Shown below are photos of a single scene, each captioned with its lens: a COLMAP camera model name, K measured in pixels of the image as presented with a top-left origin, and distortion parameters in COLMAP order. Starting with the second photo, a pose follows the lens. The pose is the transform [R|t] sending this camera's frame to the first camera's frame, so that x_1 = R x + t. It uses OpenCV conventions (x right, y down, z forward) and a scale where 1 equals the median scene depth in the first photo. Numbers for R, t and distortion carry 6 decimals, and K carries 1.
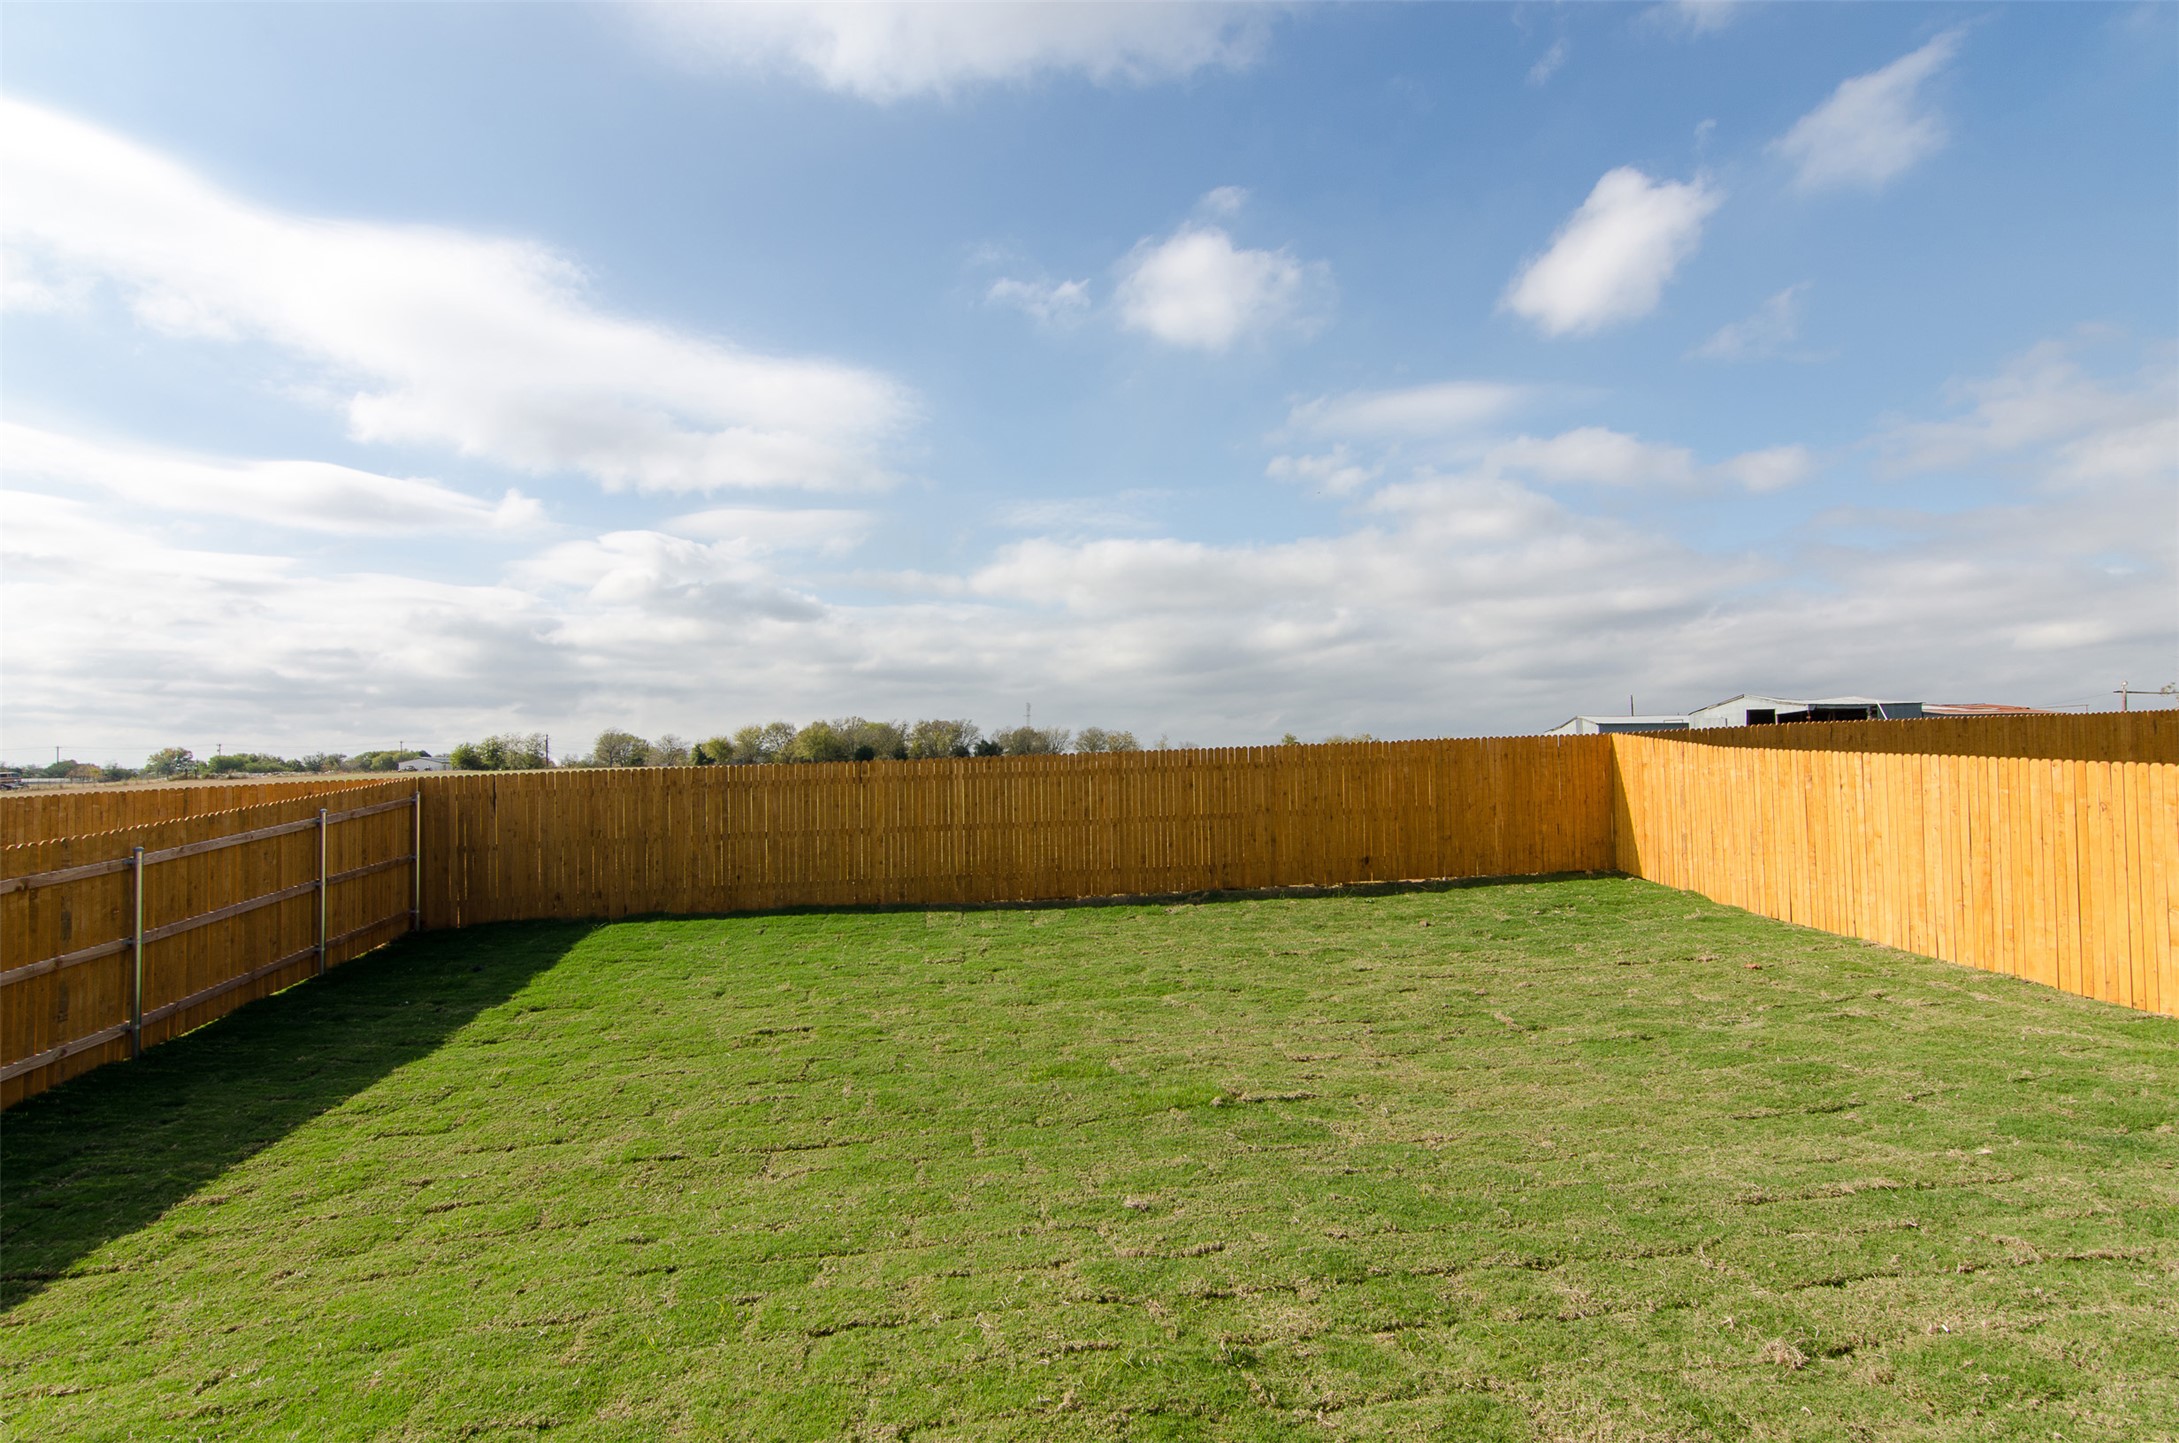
lens RADIAL K [[1051.5, 0, 1089.6], [0, 1051.5, 732.4], [0, 0, 1]] dist [0.000679, 0.000433]
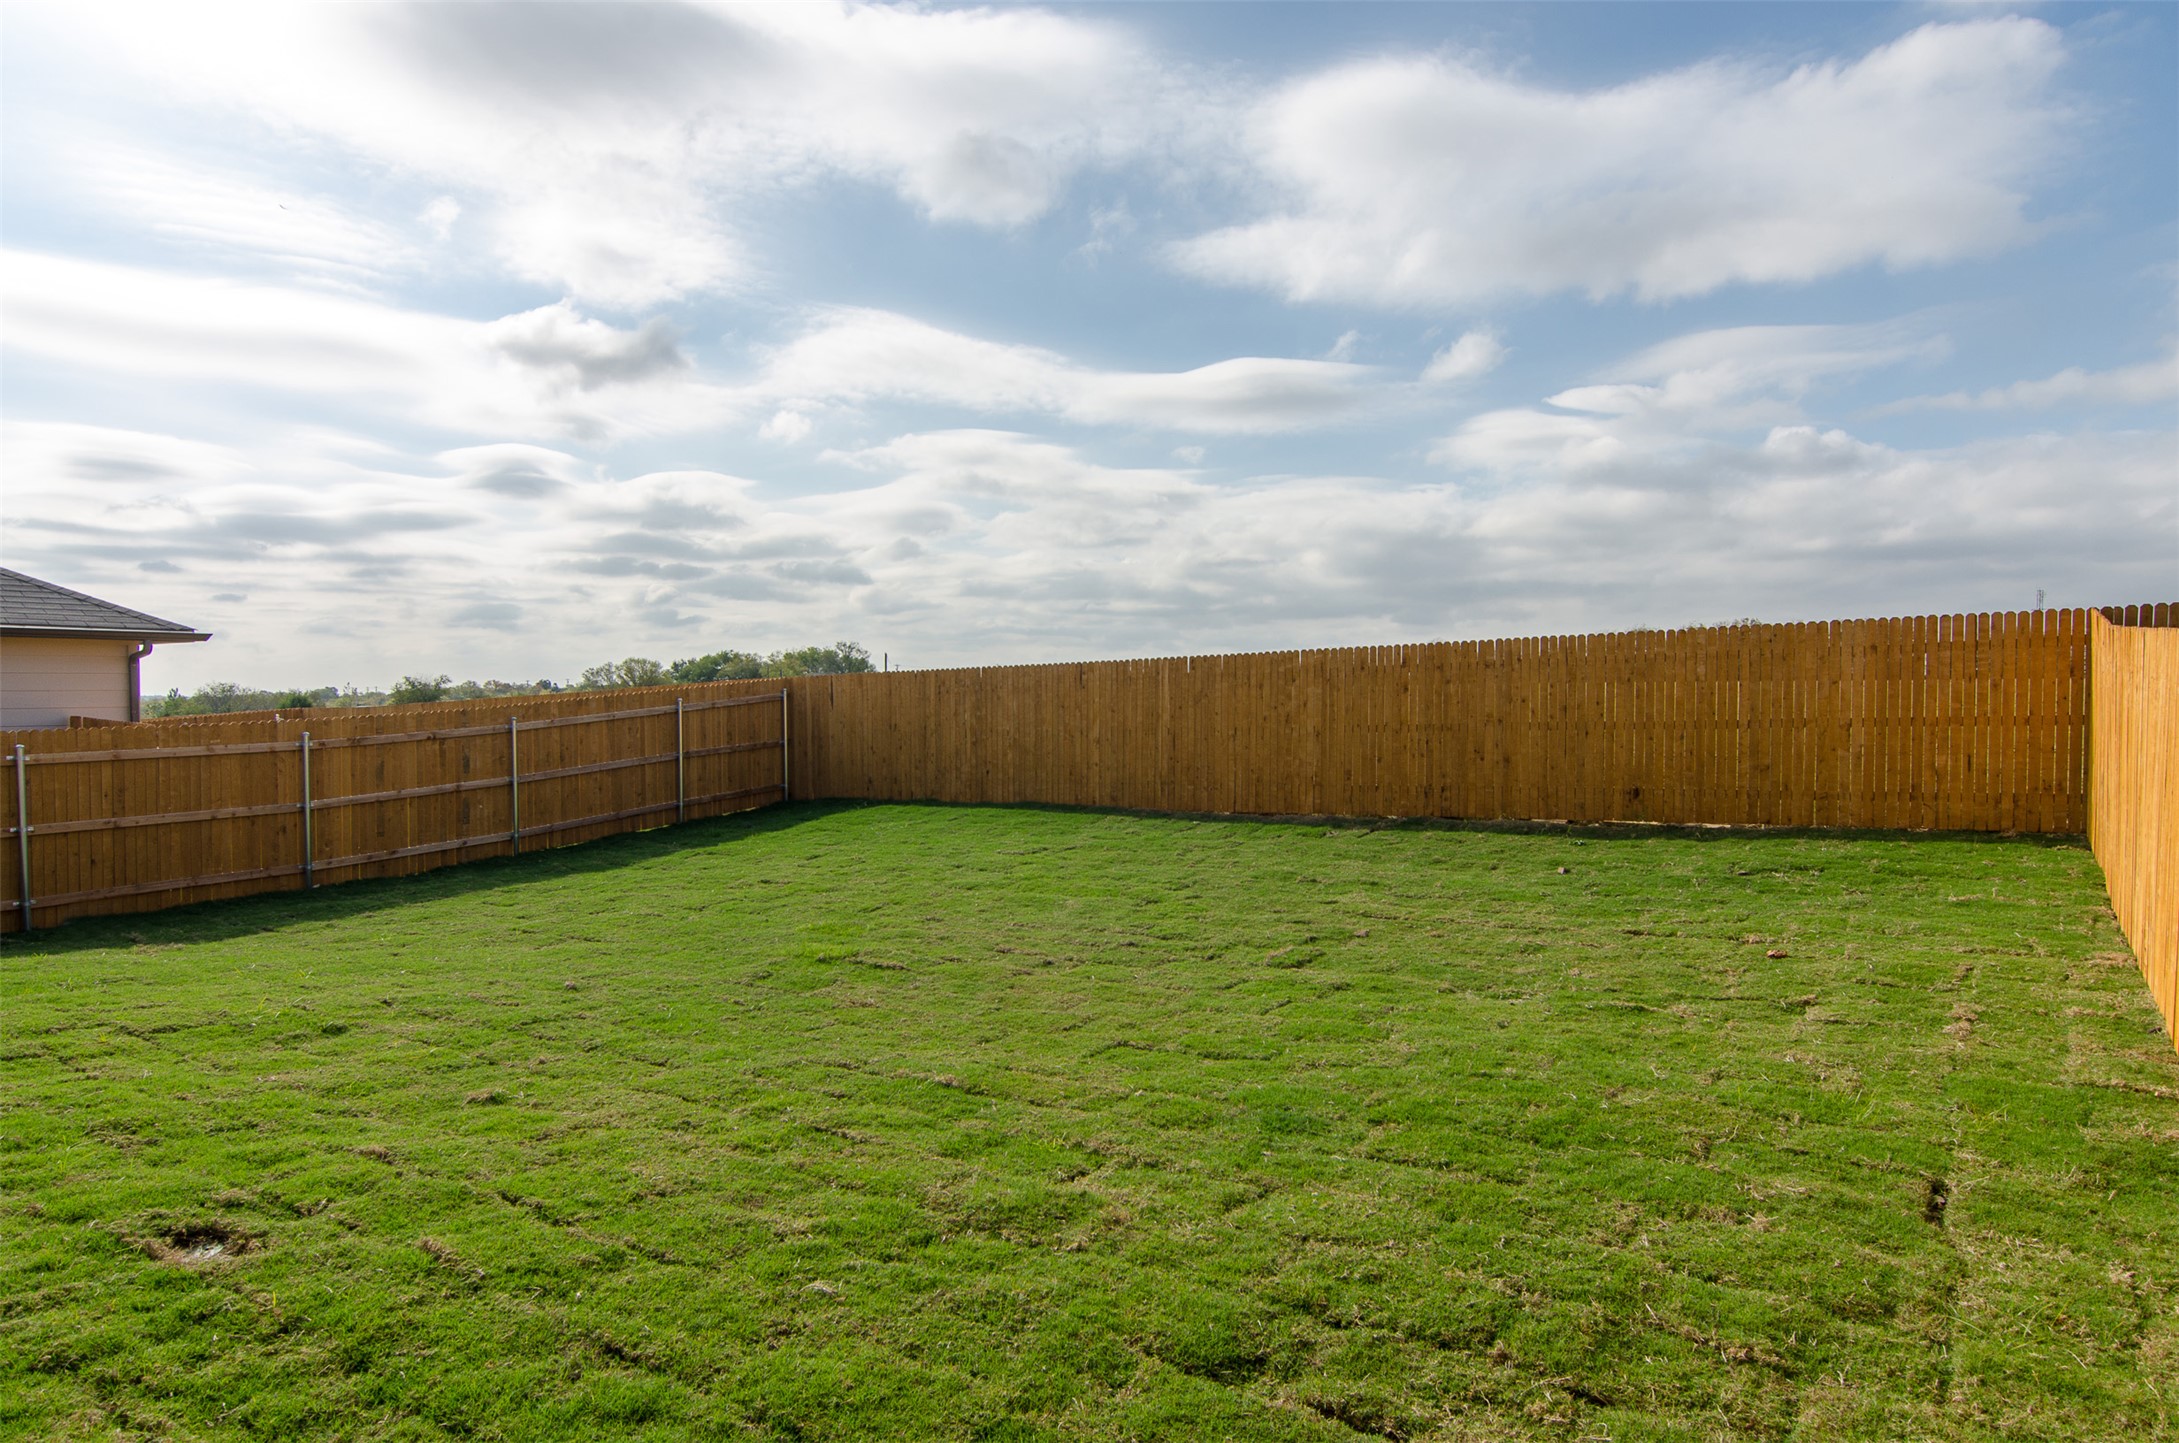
lens RADIAL K [[1282.9, 0, 1091.6], [0, 1282.9, 712.6], [0, 0, 1]] dist [-0.003264, -0.000245]
pose [[0.767812, 0.018283, -0.640414, 0.654919], [0.016208, 0.998718, 0.047944, 0.019990], [0.640470, -0.047192, 0.766532, 0.087589]]
